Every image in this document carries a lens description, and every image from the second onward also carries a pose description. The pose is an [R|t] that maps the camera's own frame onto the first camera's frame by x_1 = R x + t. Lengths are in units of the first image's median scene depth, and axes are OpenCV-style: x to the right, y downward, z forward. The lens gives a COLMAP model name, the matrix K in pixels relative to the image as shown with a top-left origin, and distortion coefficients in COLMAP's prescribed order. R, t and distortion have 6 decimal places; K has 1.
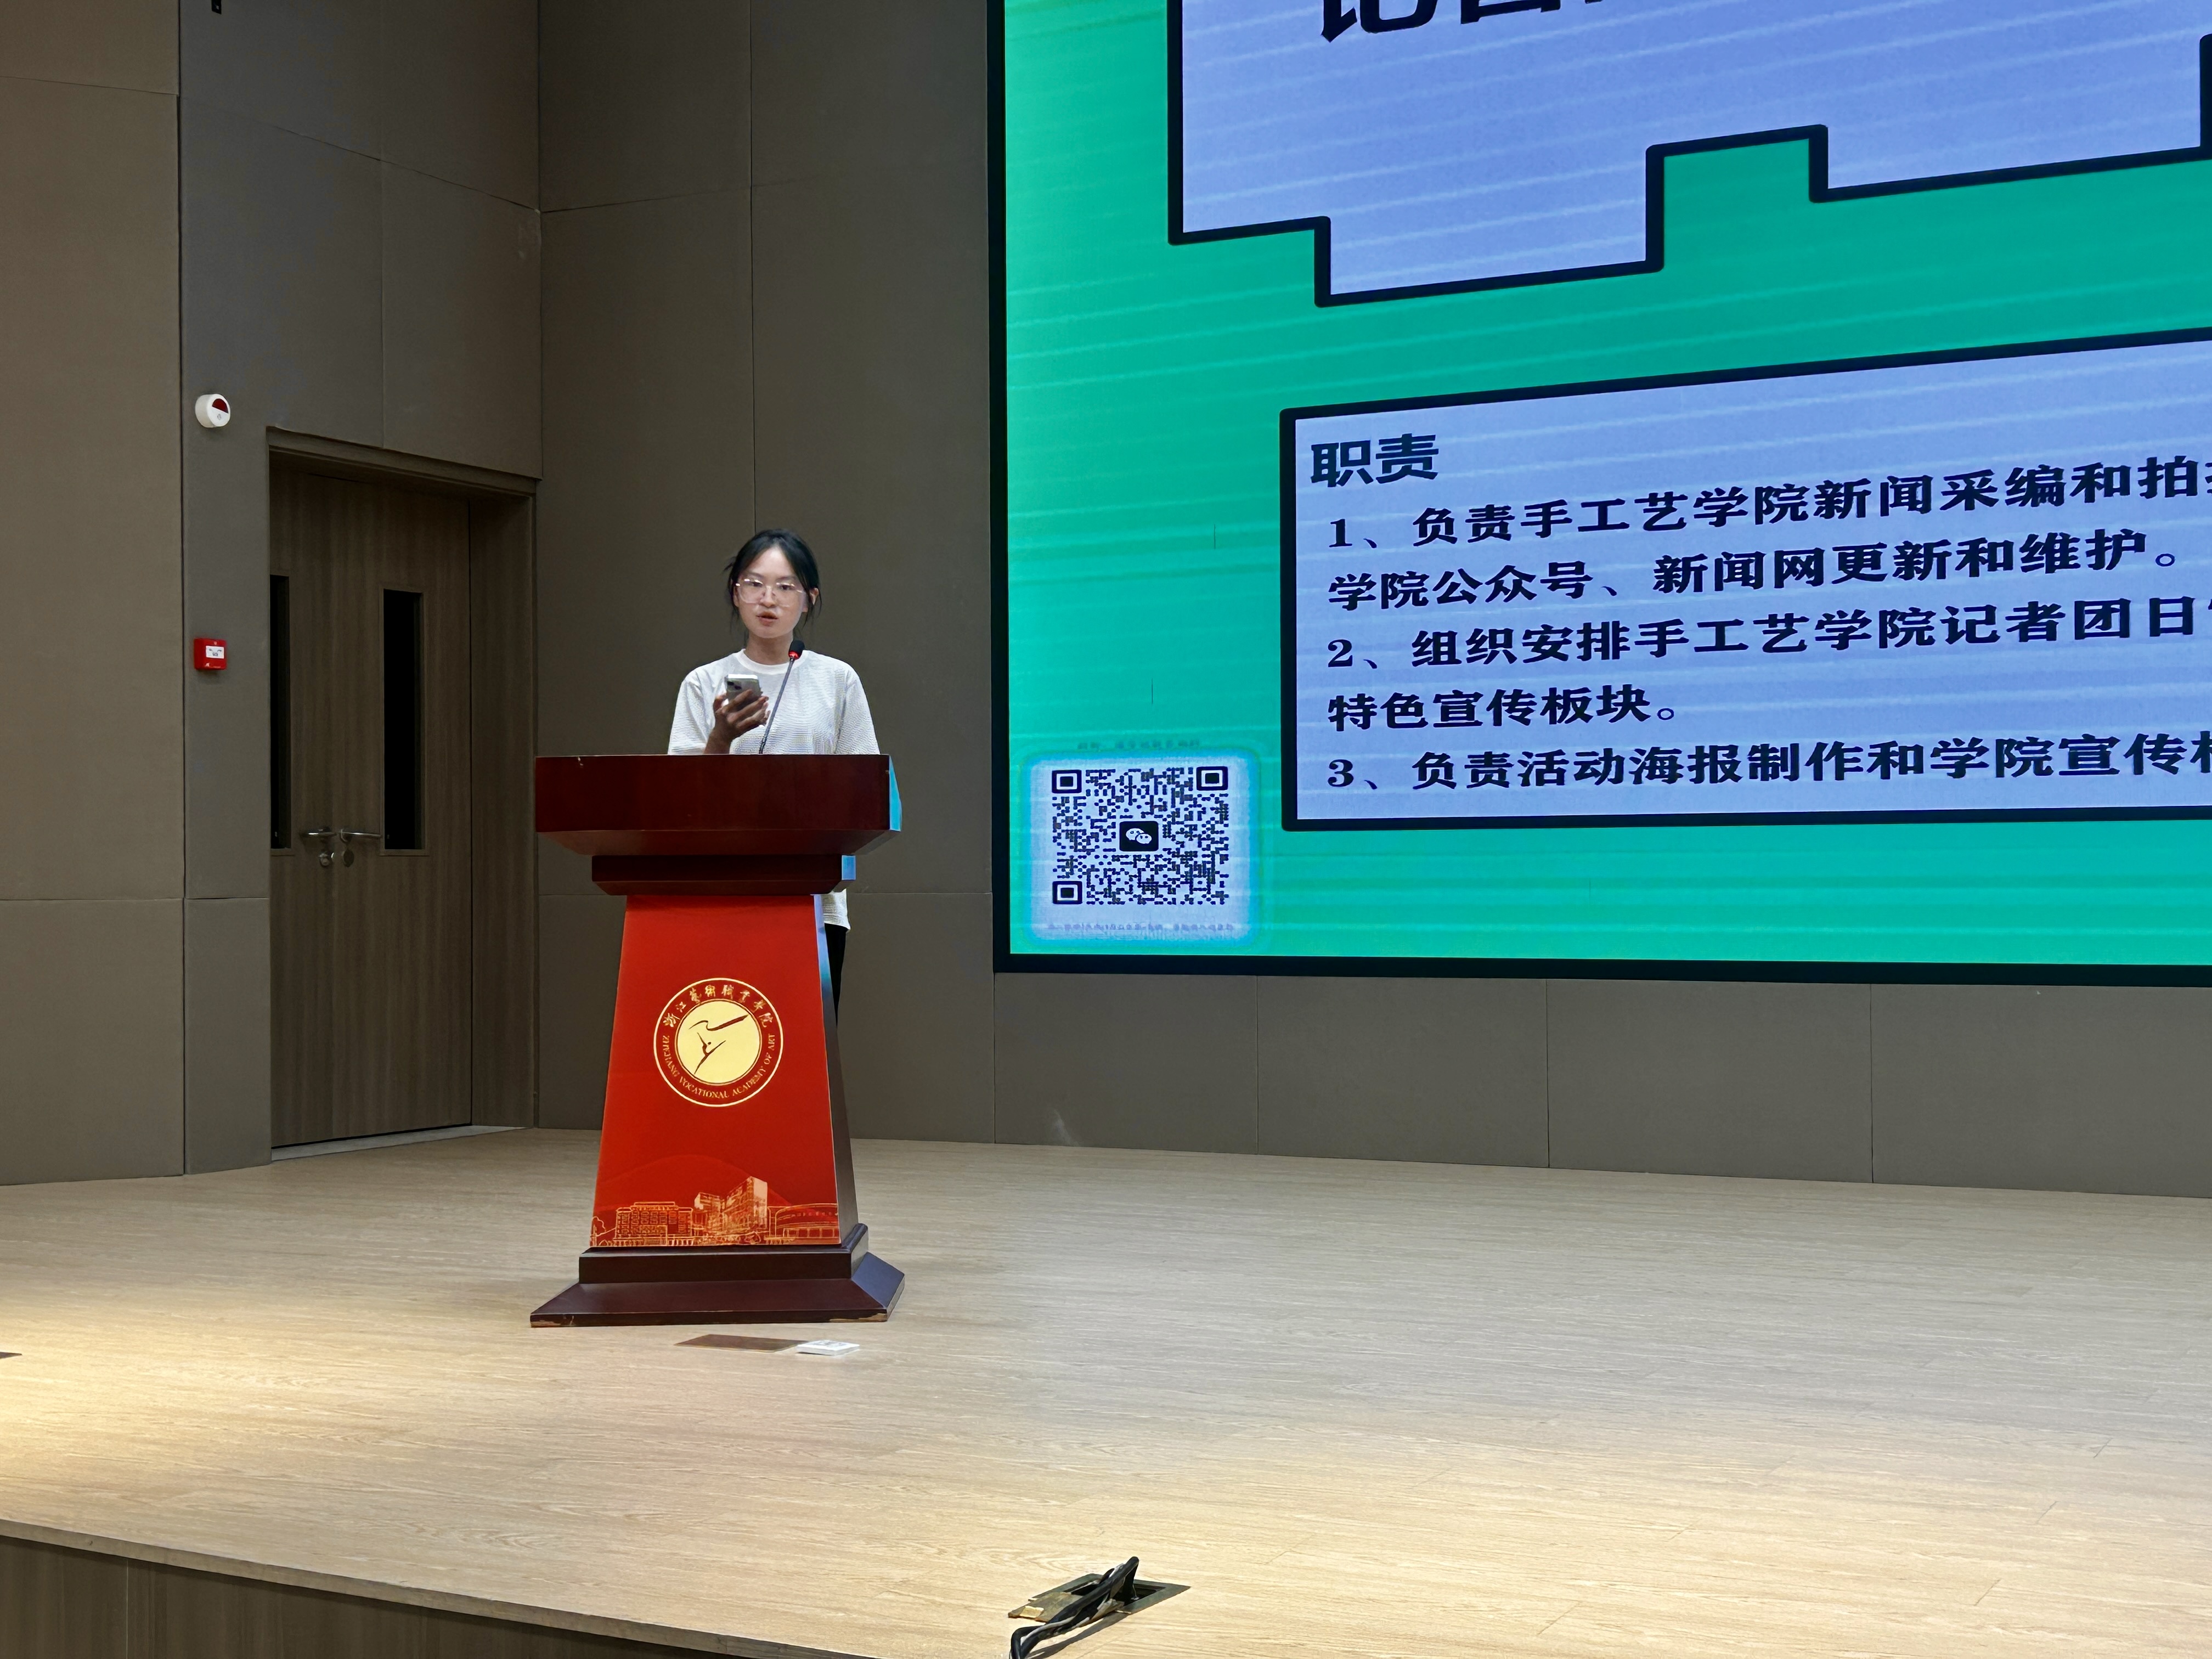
lens RADIAL K [[2952.3, 0, 1129.9], [0, 2952.3, 831.9], [0, 0, 1]] dist [0.086596, 0.000000]
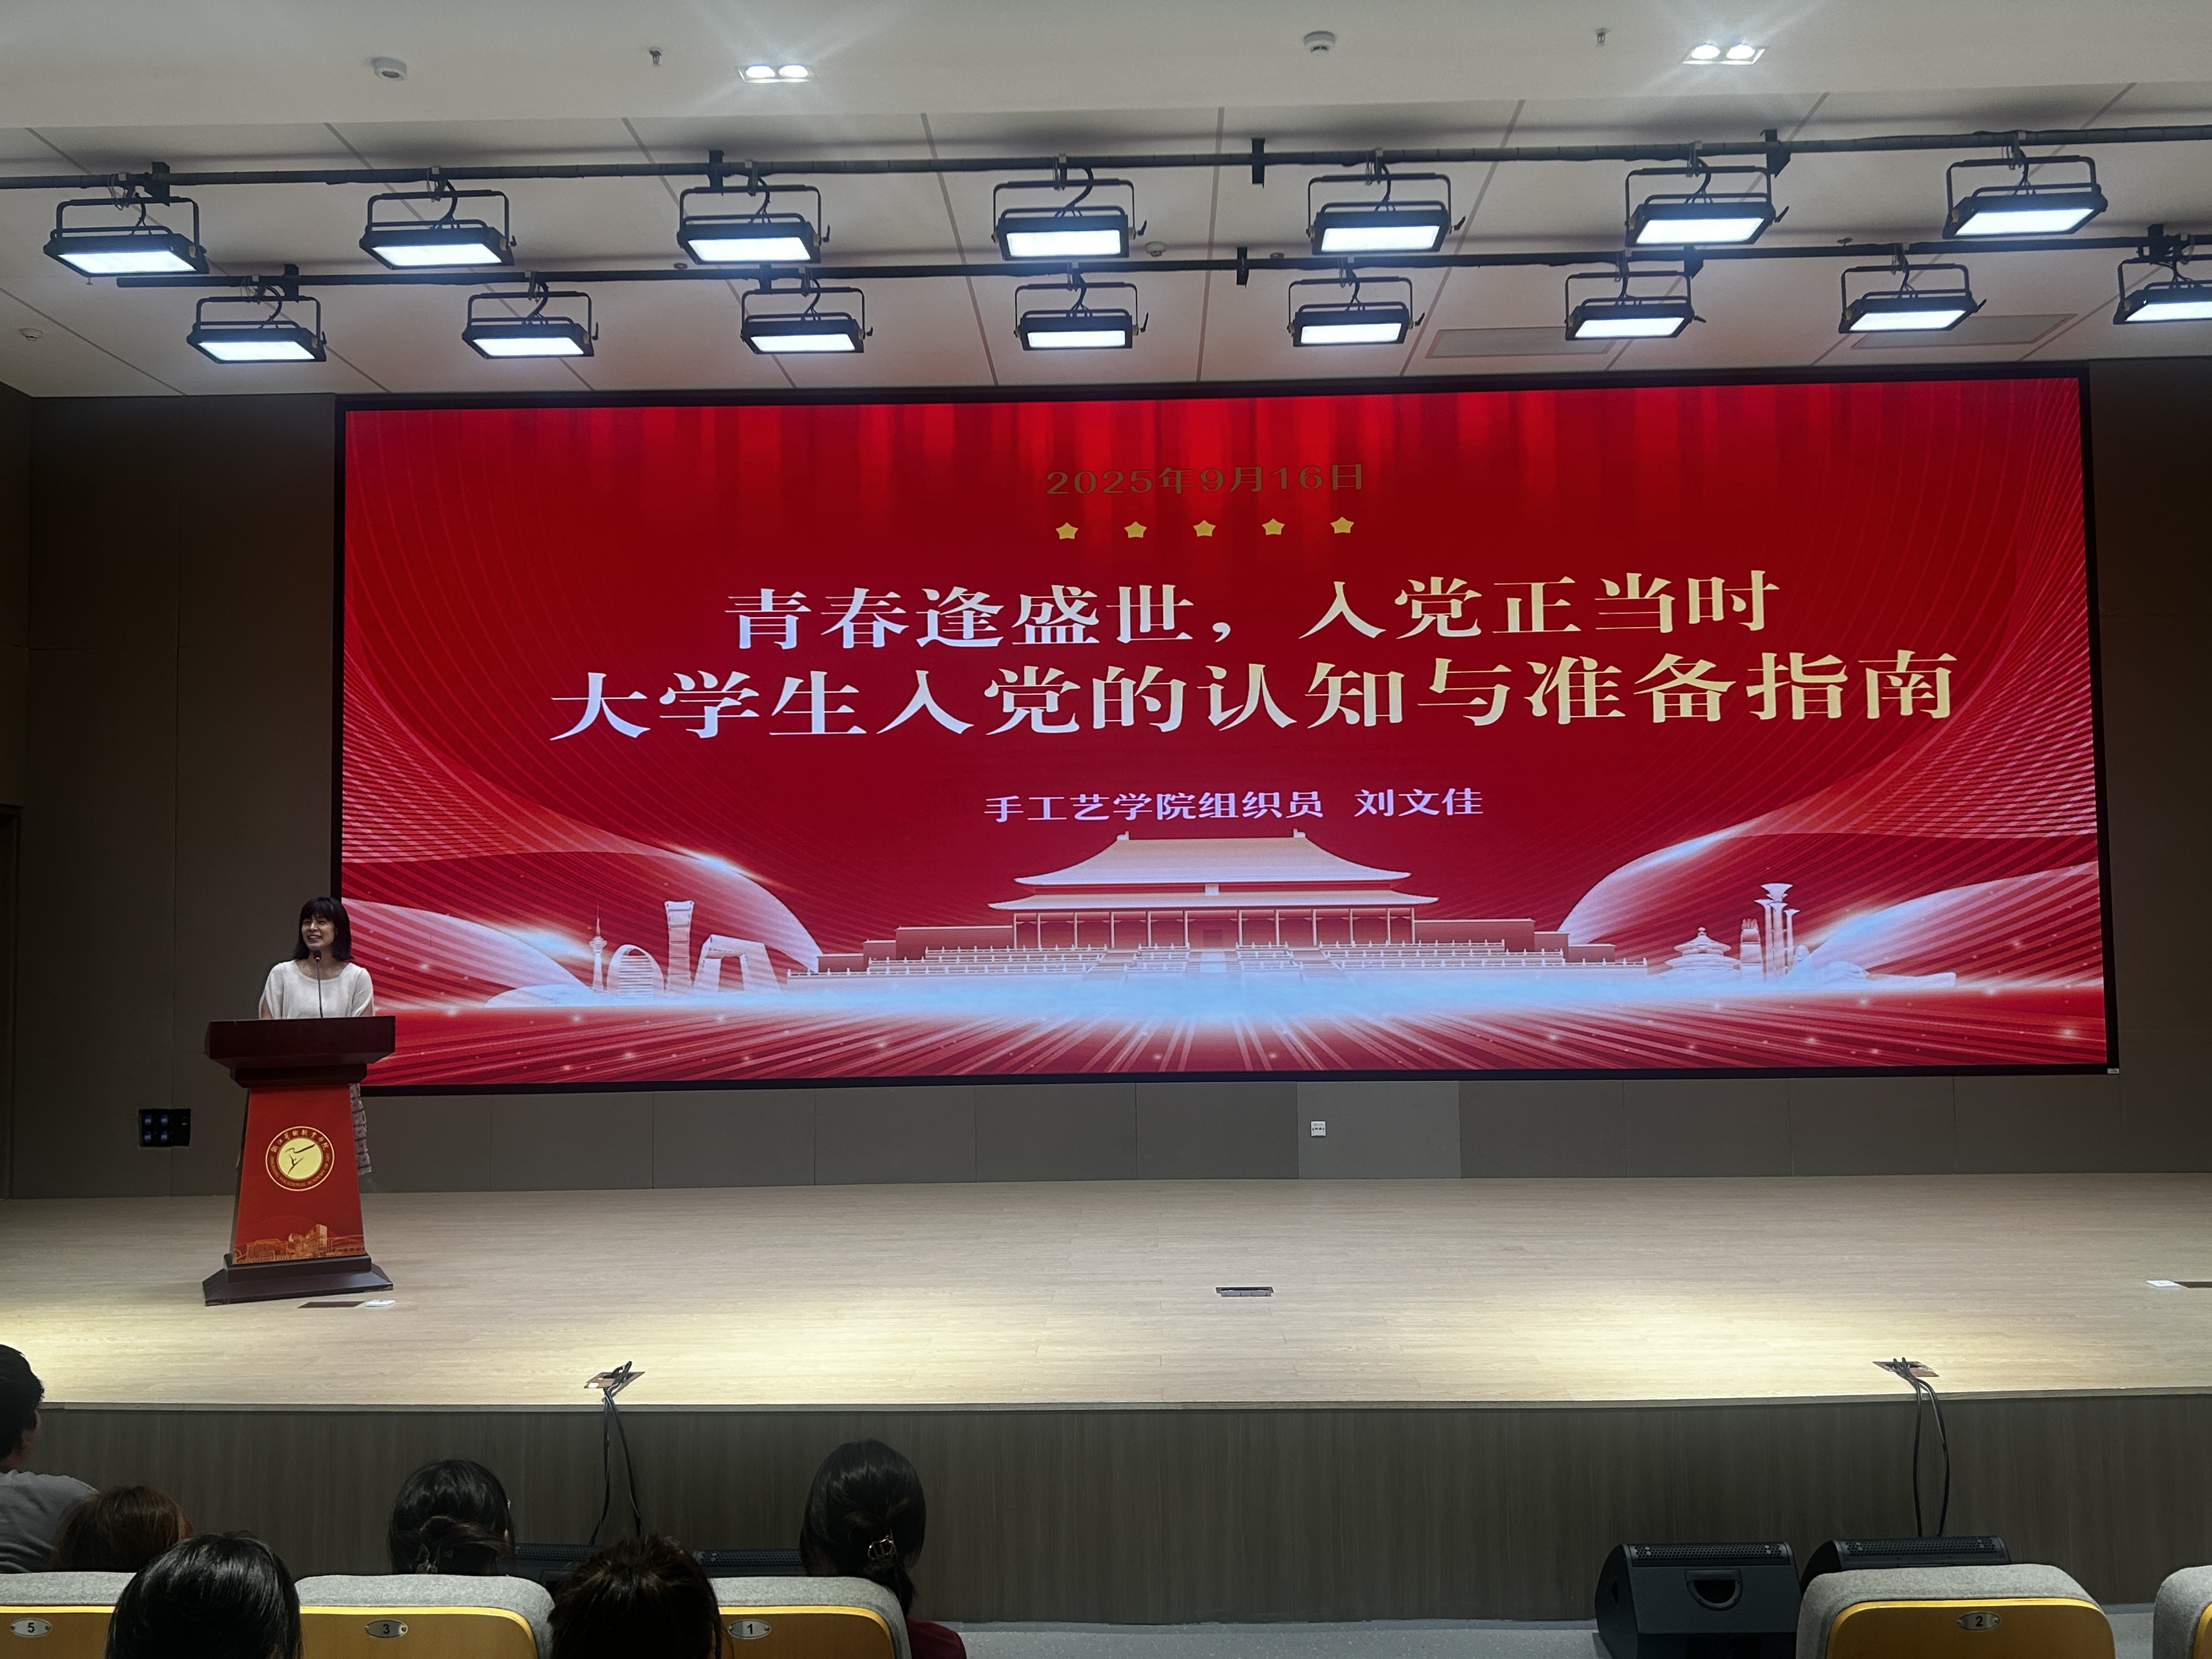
lens RADIAL K [[2012.9, 0, 1155.9], [0, 2012.9, 807.7], [0, 0, 1]] dist [-0.001884, 0.000000]
pose [[0.892782, 0.021673, 0.449967, -0.241544], [0.004512, 0.998362, -0.057038, -0.088224], [-0.450466, 0.052953, 0.891222, -0.511501]]
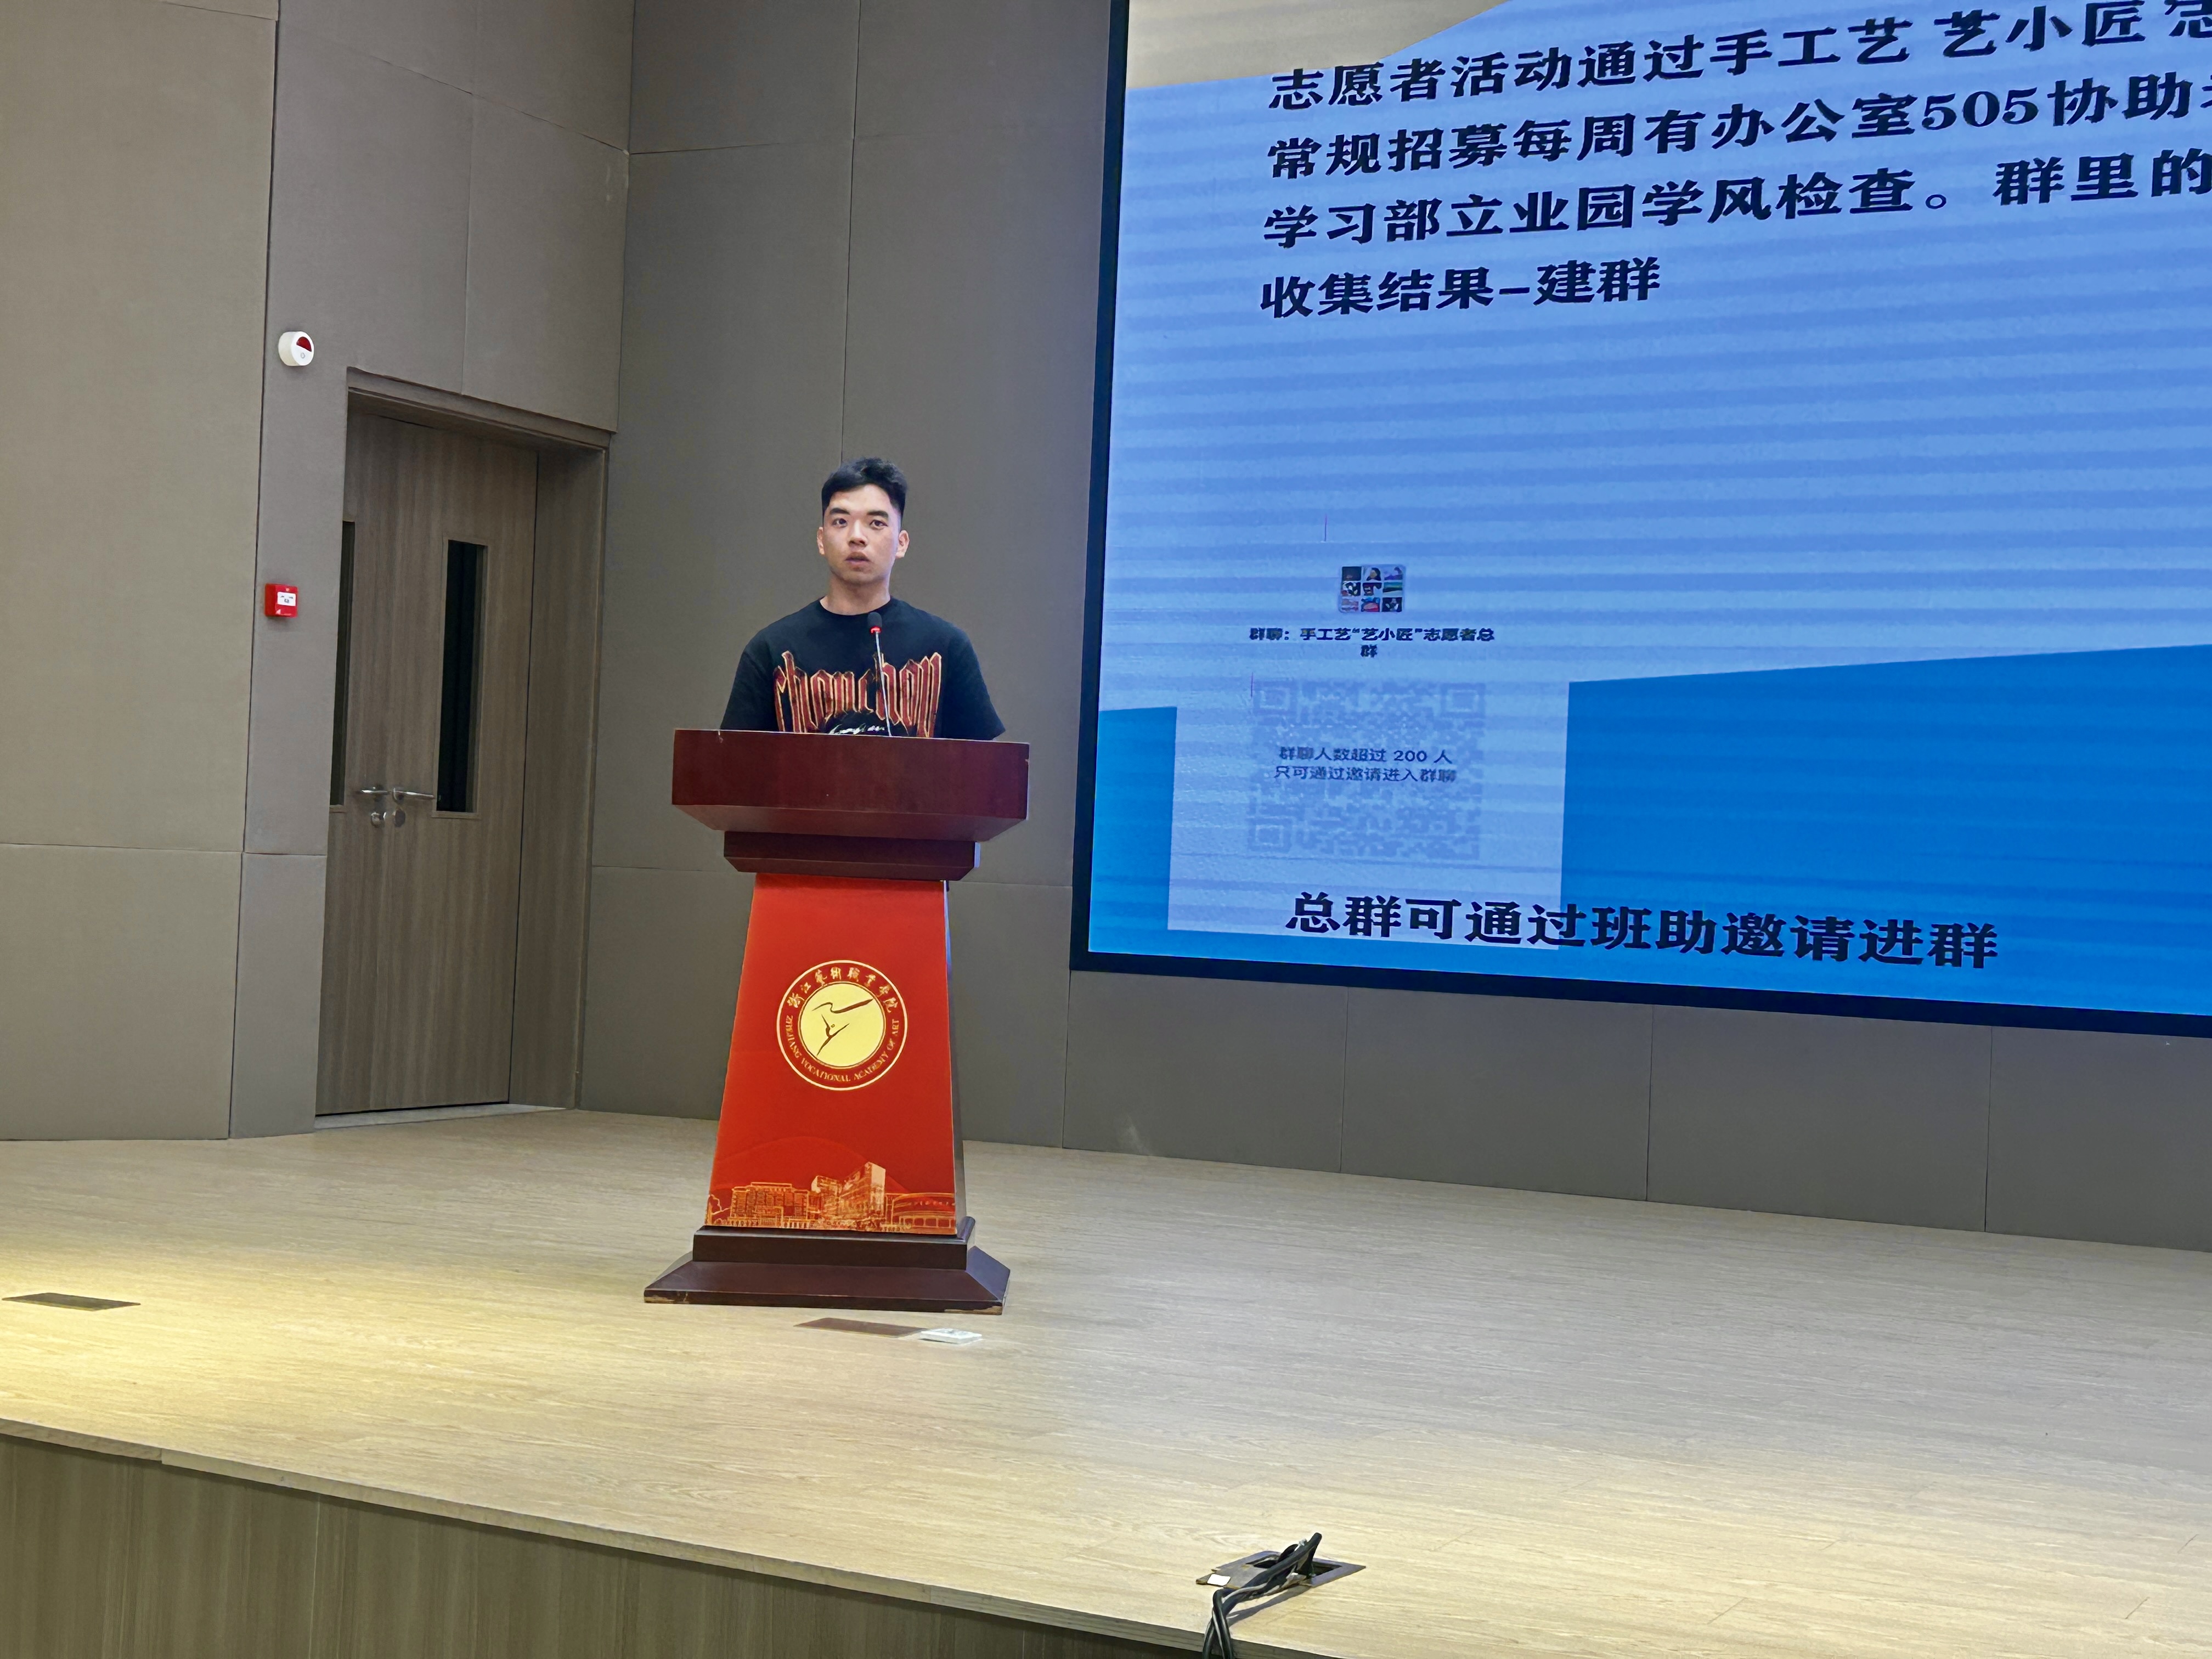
lens RADIAL K [[3254.1, 0, 1124.9], [0, 3254.1, 809.0], [0, 0, 1]] dist [0.093321, 0.000000]
pose [[0.998848, 0.047925, -0.002308, -0.045569], [-0.047936, 0.998838, -0.004972, -0.000222], [0.002067, 0.005077, 0.999985, -0.089265]]
